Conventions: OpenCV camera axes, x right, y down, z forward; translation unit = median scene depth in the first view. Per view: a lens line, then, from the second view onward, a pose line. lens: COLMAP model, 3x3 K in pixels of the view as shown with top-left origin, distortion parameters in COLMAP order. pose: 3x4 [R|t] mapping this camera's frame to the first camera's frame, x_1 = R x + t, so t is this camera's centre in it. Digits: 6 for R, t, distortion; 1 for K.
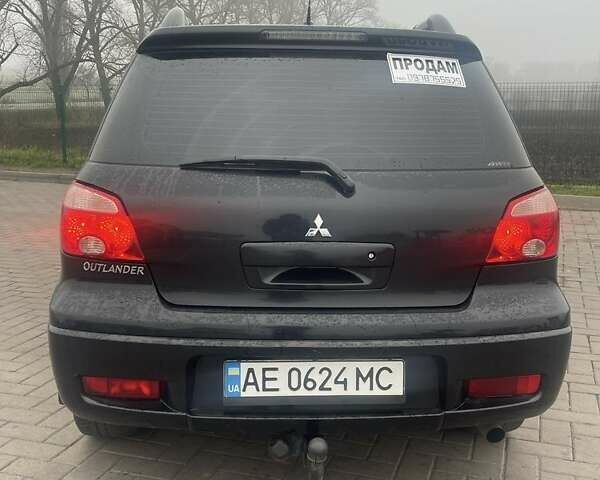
lens RADIAL K [[727.7, 0, 300.0], [0, 727.7, 240.0], [0, 0, 1]] dist [0.134842, 0.015250]
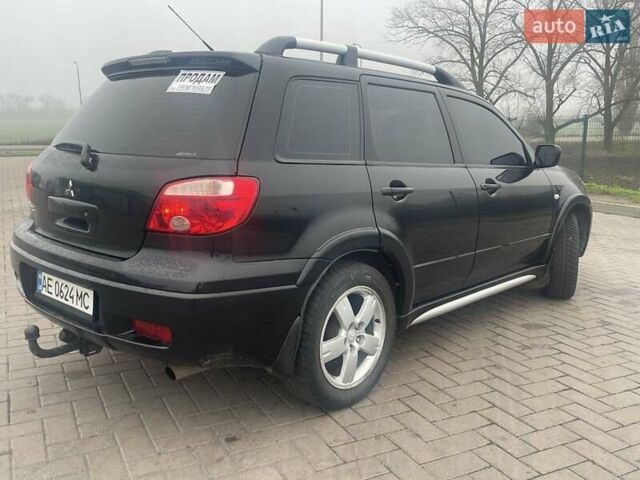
lens RADIAL K [[597.3, 0, 320.0], [0, 597.3, 240.0], [0, 0, 1]] dist [0.005090, -0.000041]
pose [[0.712682, 0.131695, -0.689014, 1.135719], [-0.139191, 0.989238, 0.045106, -0.038163], [0.687539, 0.063758, 0.723343, 0.440599]]
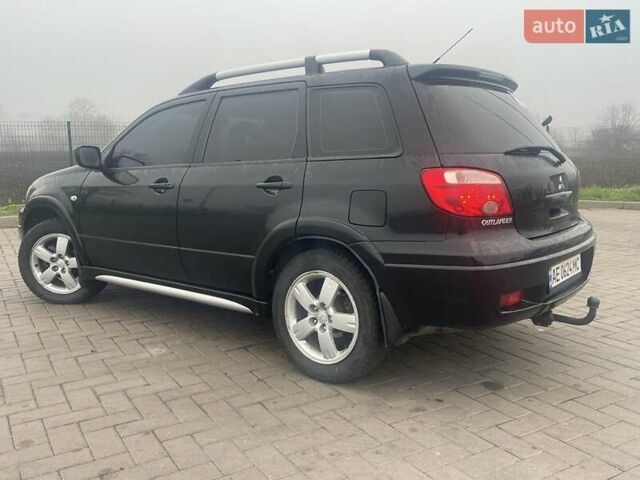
lens RADIAL K [[597.3, 0, 320.0], [0, 597.3, 240.0], [0, 0, 1]] dist [0.005090, -0.000041]
pose [[0.659170, -0.127074, 0.741180, -1.376251], [0.150521, 0.987968, 0.035520, -0.021236], [-0.736776, 0.088150, 0.670366, 0.447385]]
